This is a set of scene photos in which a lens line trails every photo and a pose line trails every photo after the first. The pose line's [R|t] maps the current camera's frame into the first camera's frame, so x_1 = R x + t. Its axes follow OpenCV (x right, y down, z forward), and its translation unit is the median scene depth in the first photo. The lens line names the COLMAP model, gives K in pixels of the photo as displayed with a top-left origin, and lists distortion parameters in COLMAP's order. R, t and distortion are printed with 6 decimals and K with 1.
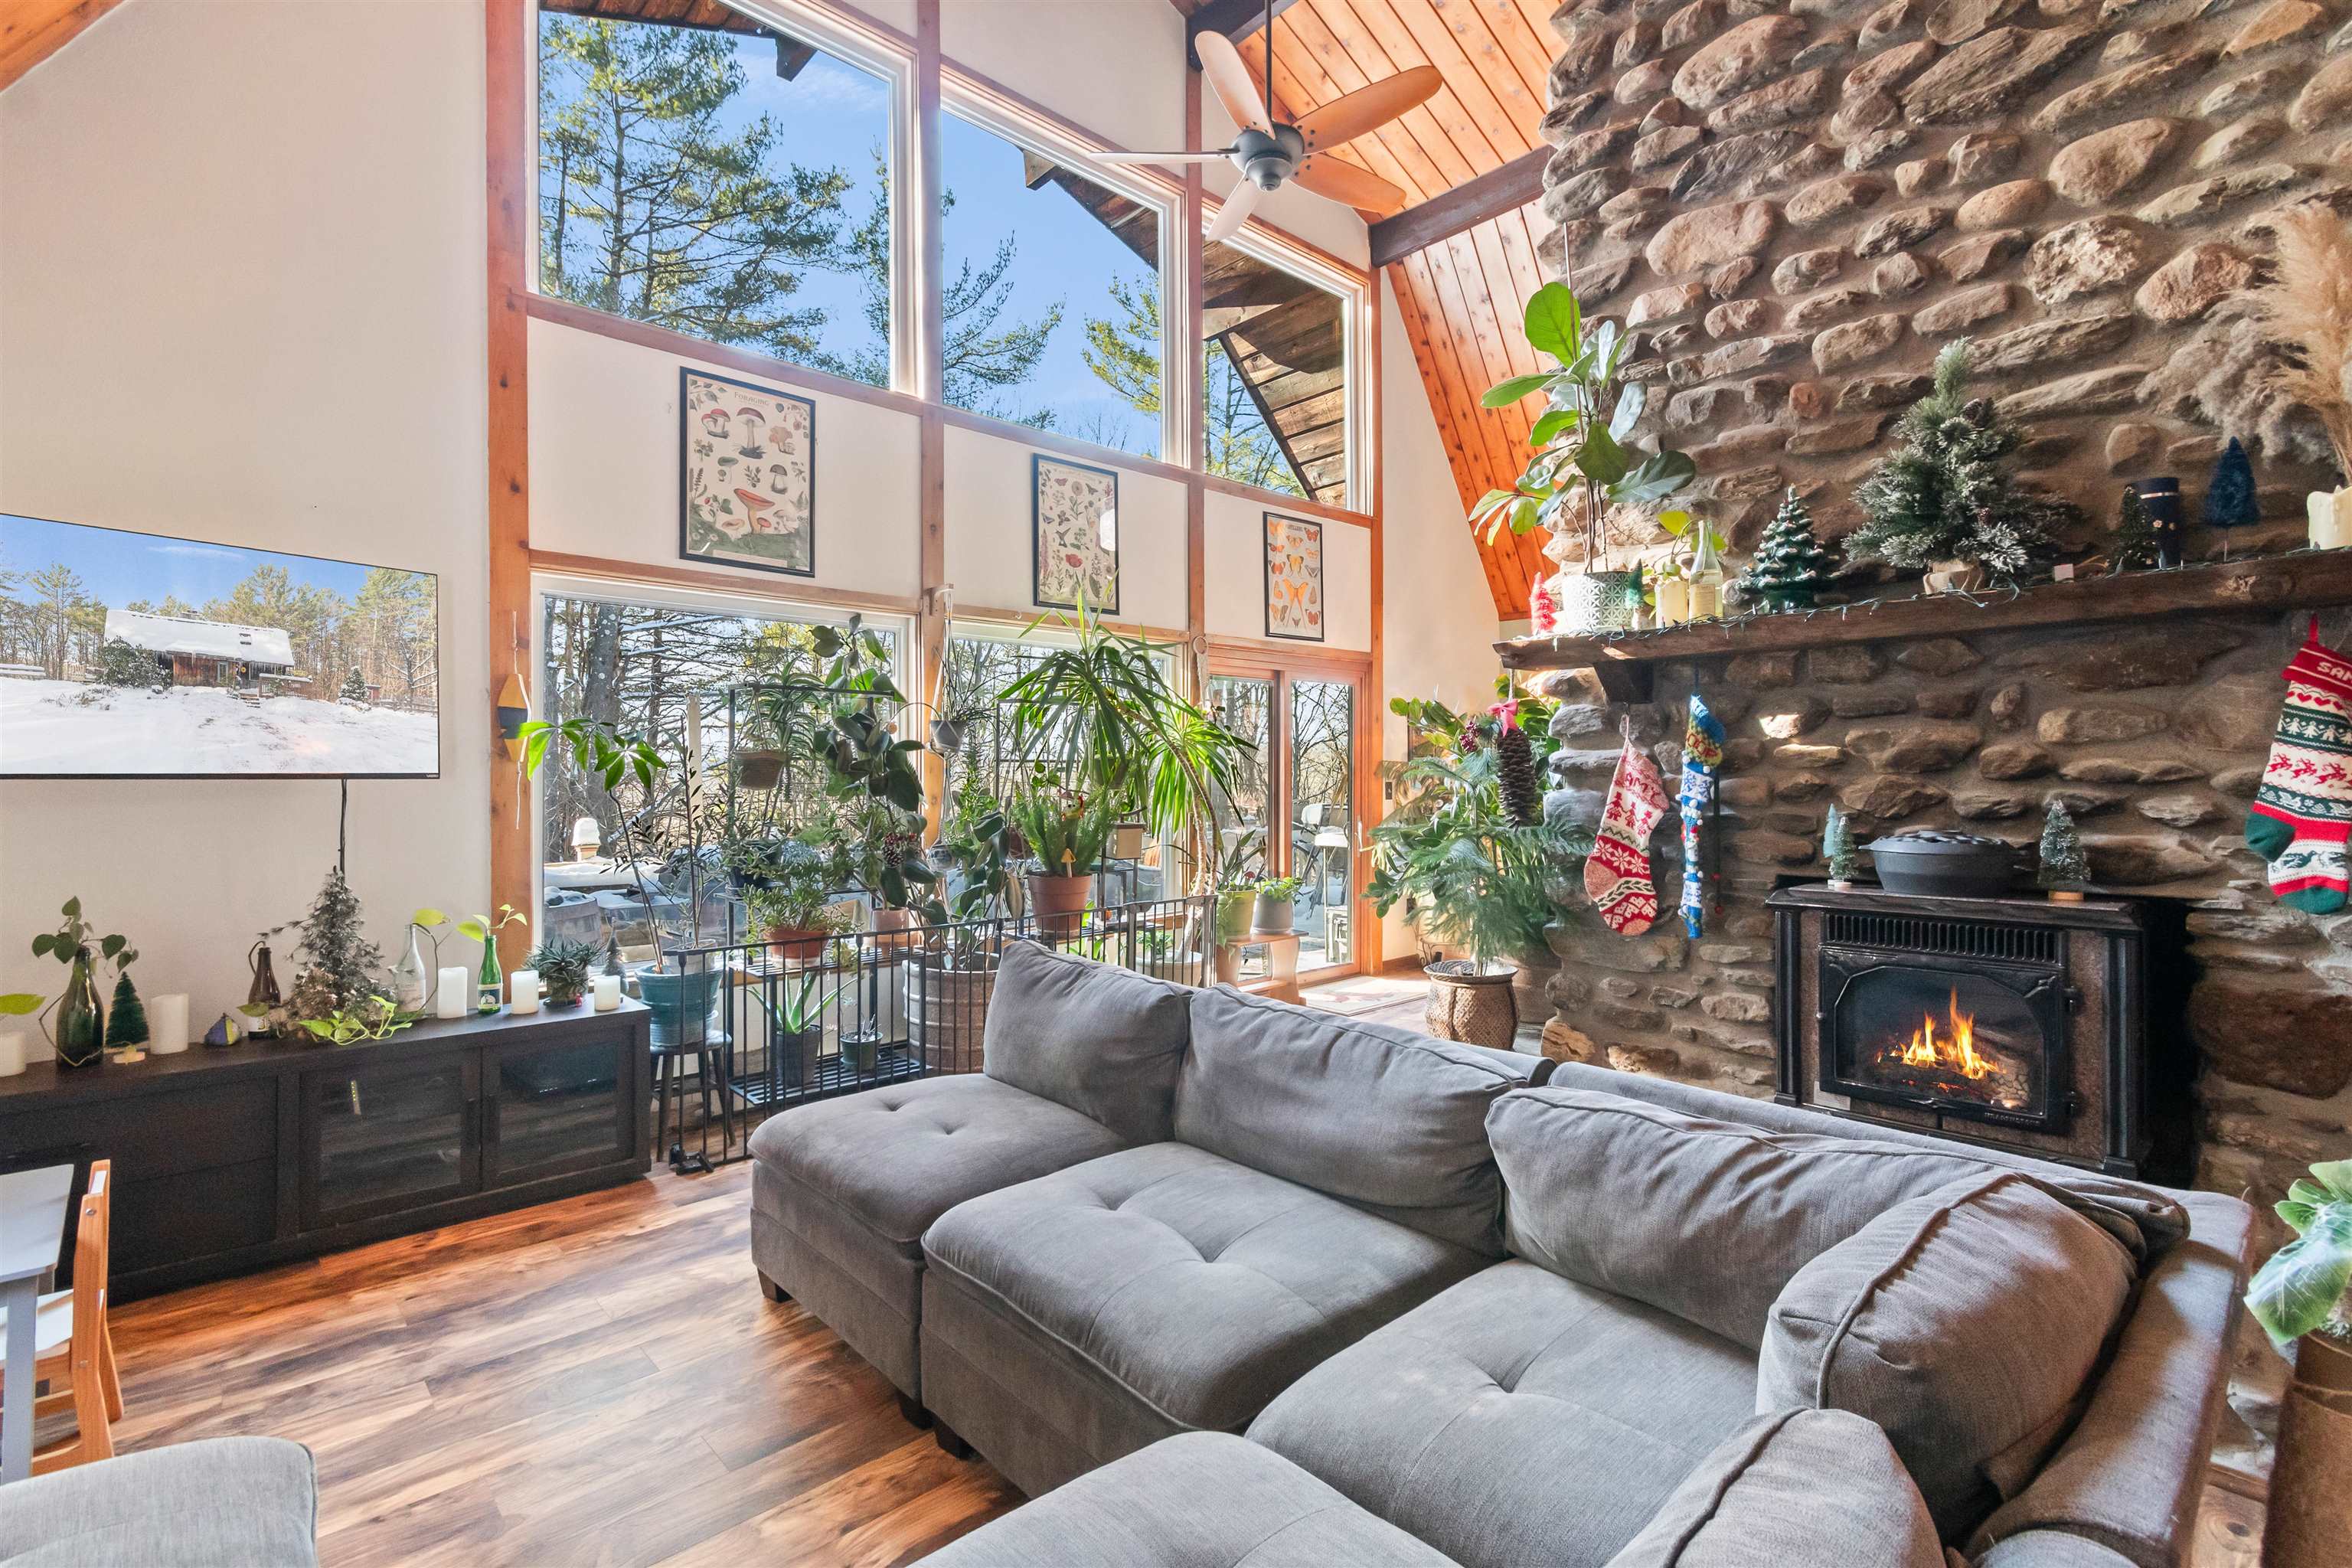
lens RADIAL K [[1068.3, 0, 1175.1], [0, 1068.3, 780.3], [0, 0, 1]] dist [0.004922, -0.002296]
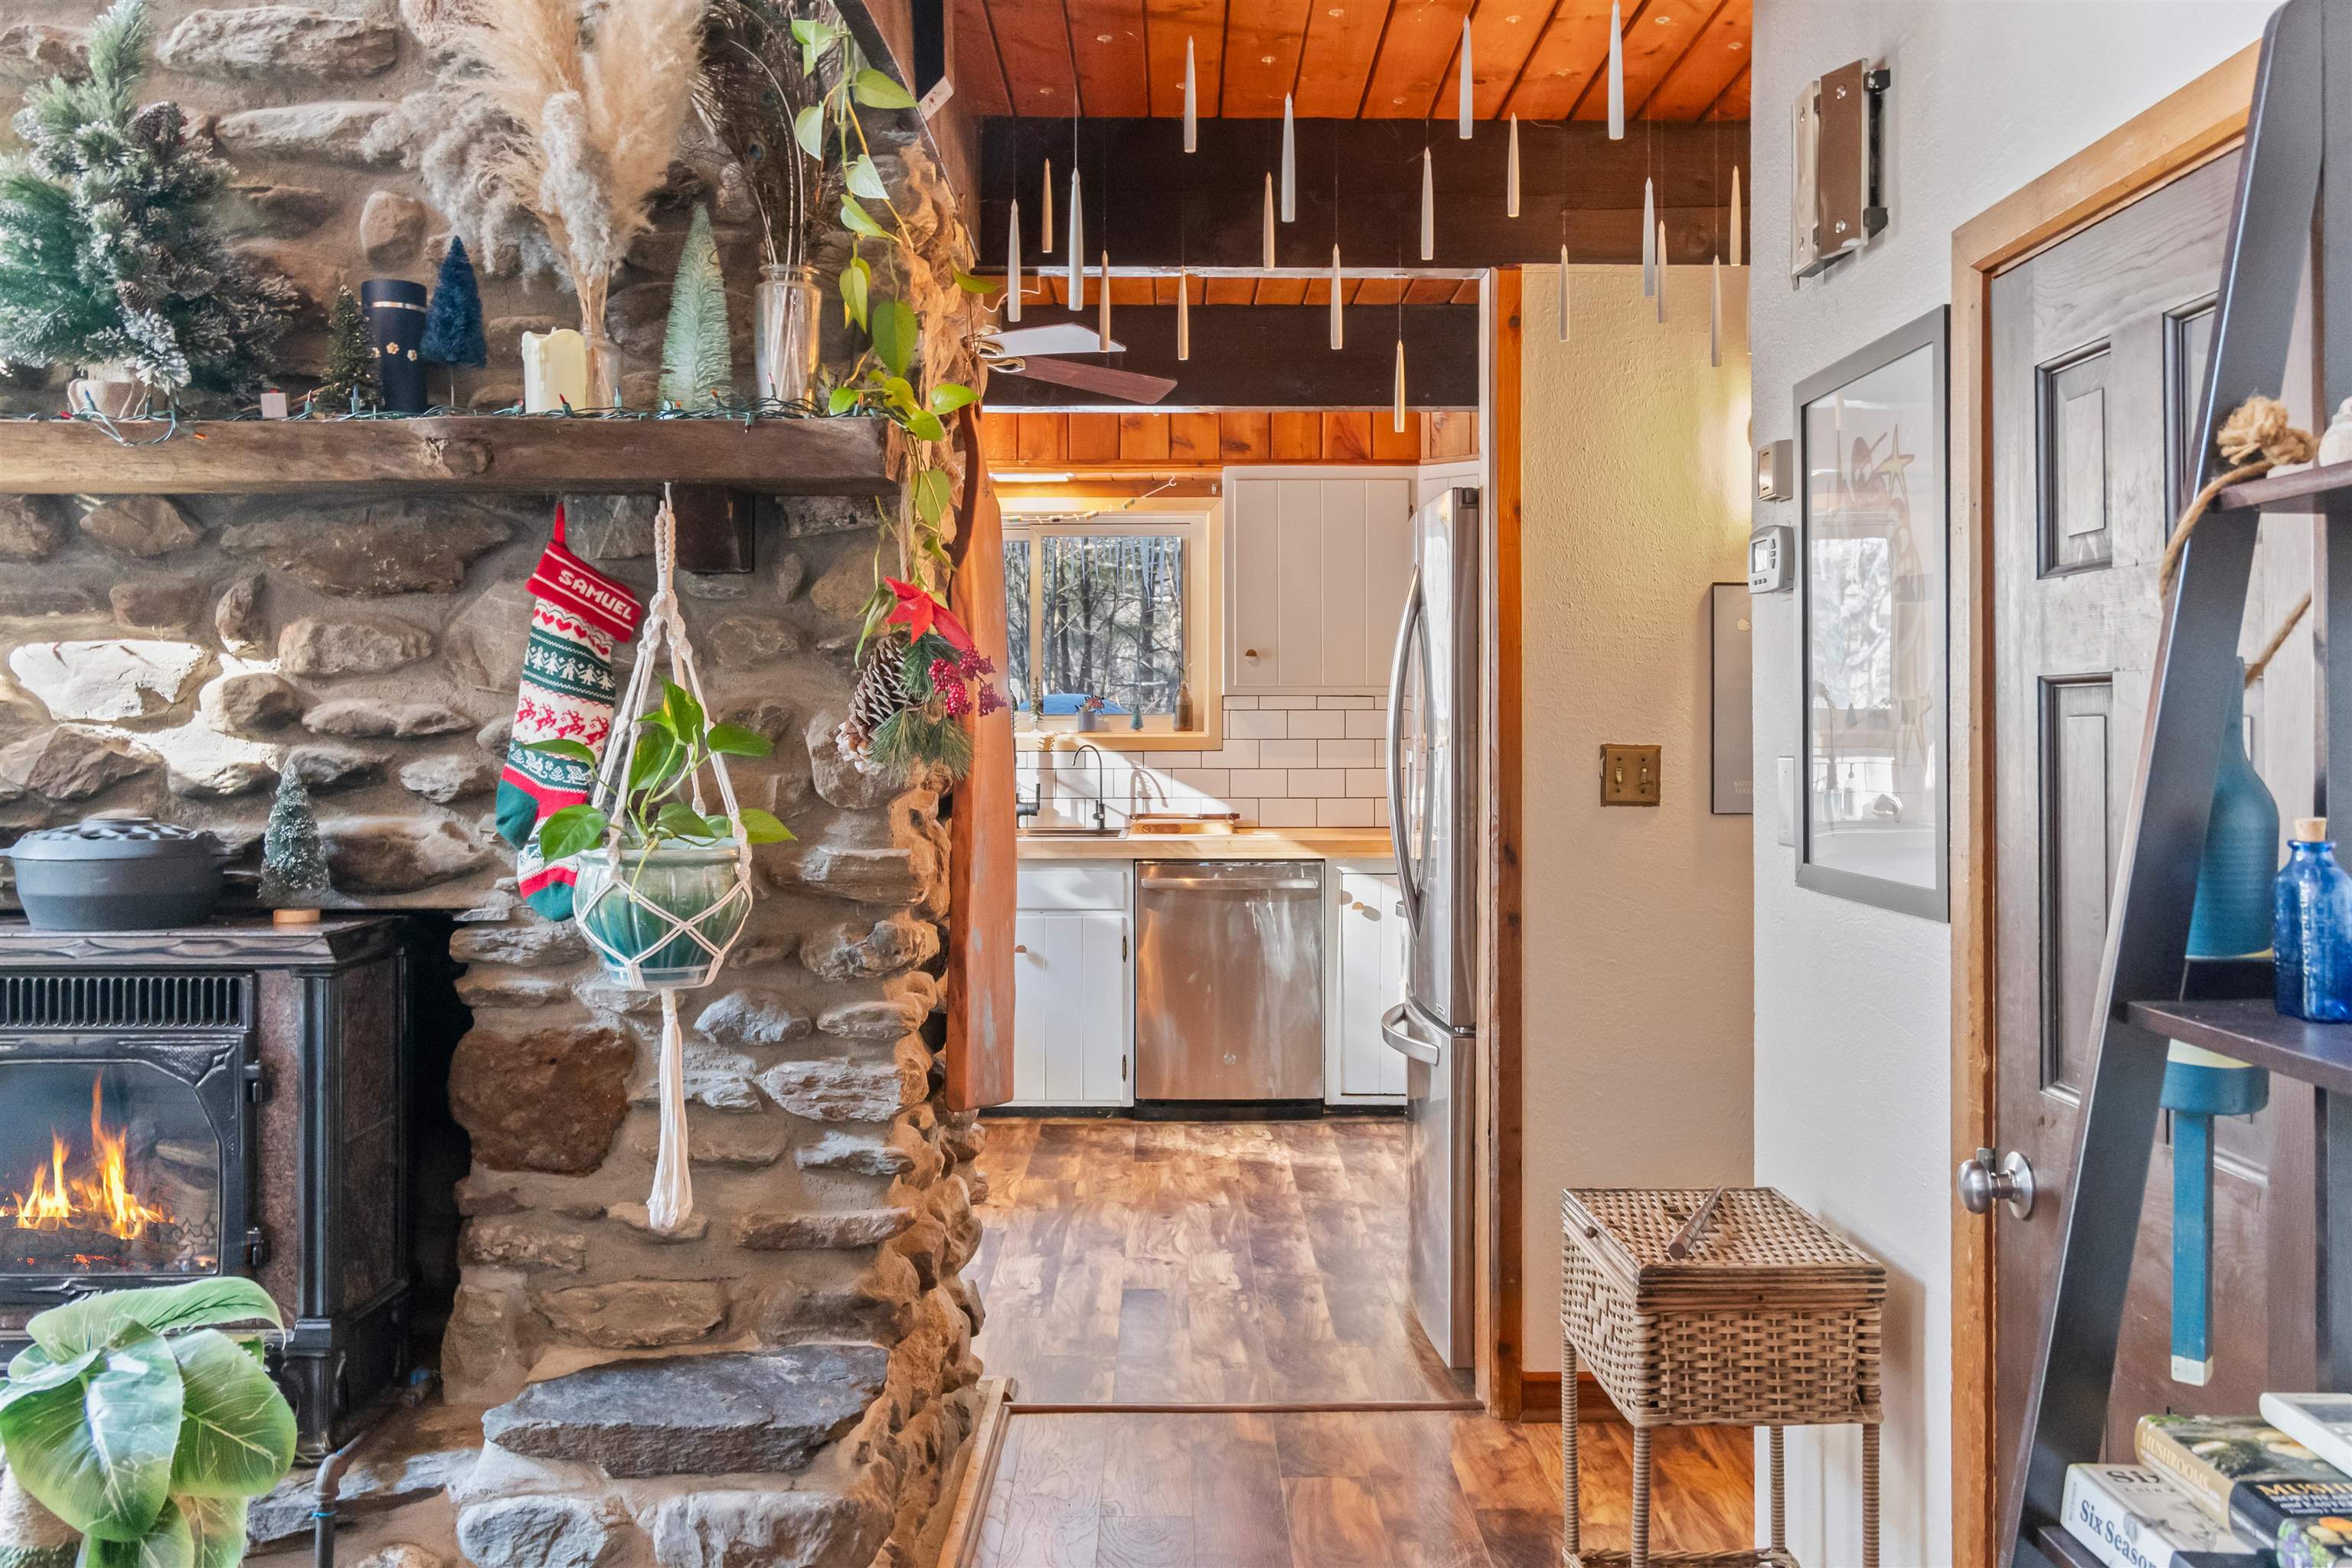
lens RADIAL K [[2010.6, 0, 1164.3], [0, 2010.6, 710.4], [0, 0, 1]] dist [0.000555, -0.005697]
pose [[0.668668, 0.008135, 0.743517, 0.274213], [-0.002041, 0.999956, -0.009105, -0.003717], [-0.743558, 0.004571, 0.668655, -0.167913]]
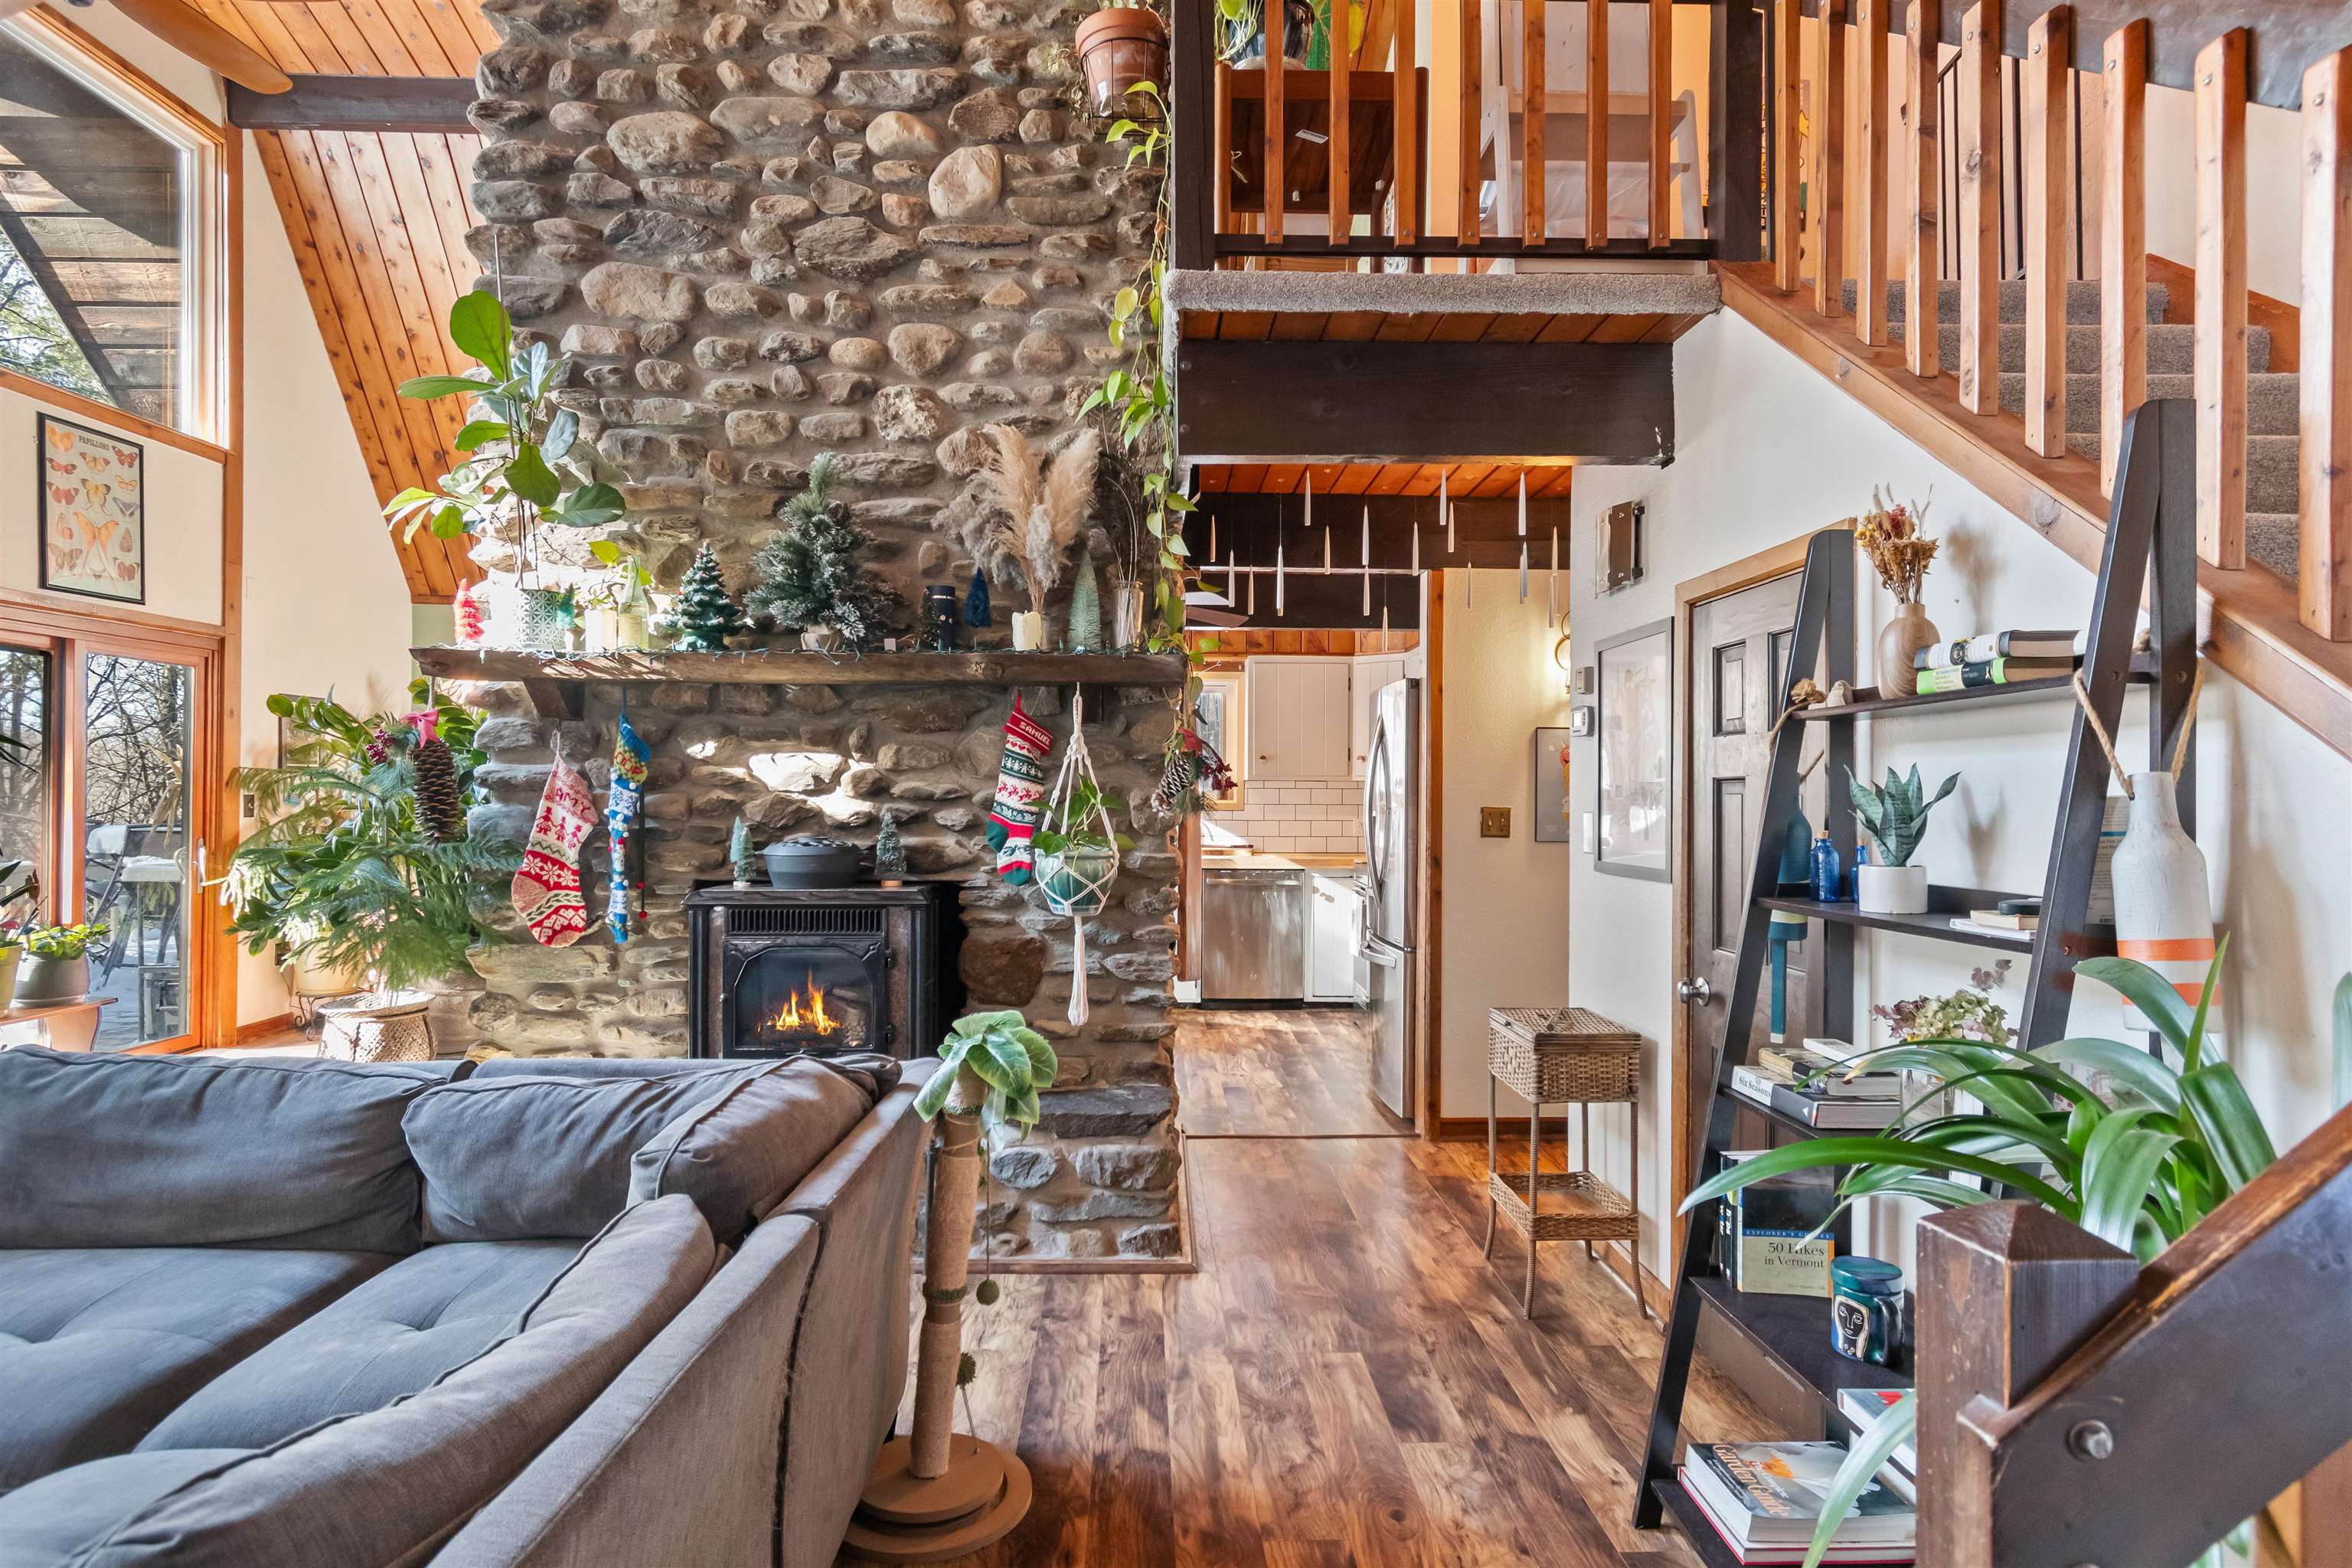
lens RADIAL K [[1211.6, 0, 1180.9], [0, 1211.6, 795.4], [0, 0, 1]] dist [0.004107, -0.002849]
pose [[0.650231, 0.007258, 0.759702, -0.085698], [-0.007622, 0.999966, -0.003030, -0.001018], [-0.759698, -0.003821, 0.650265, -0.252663]]
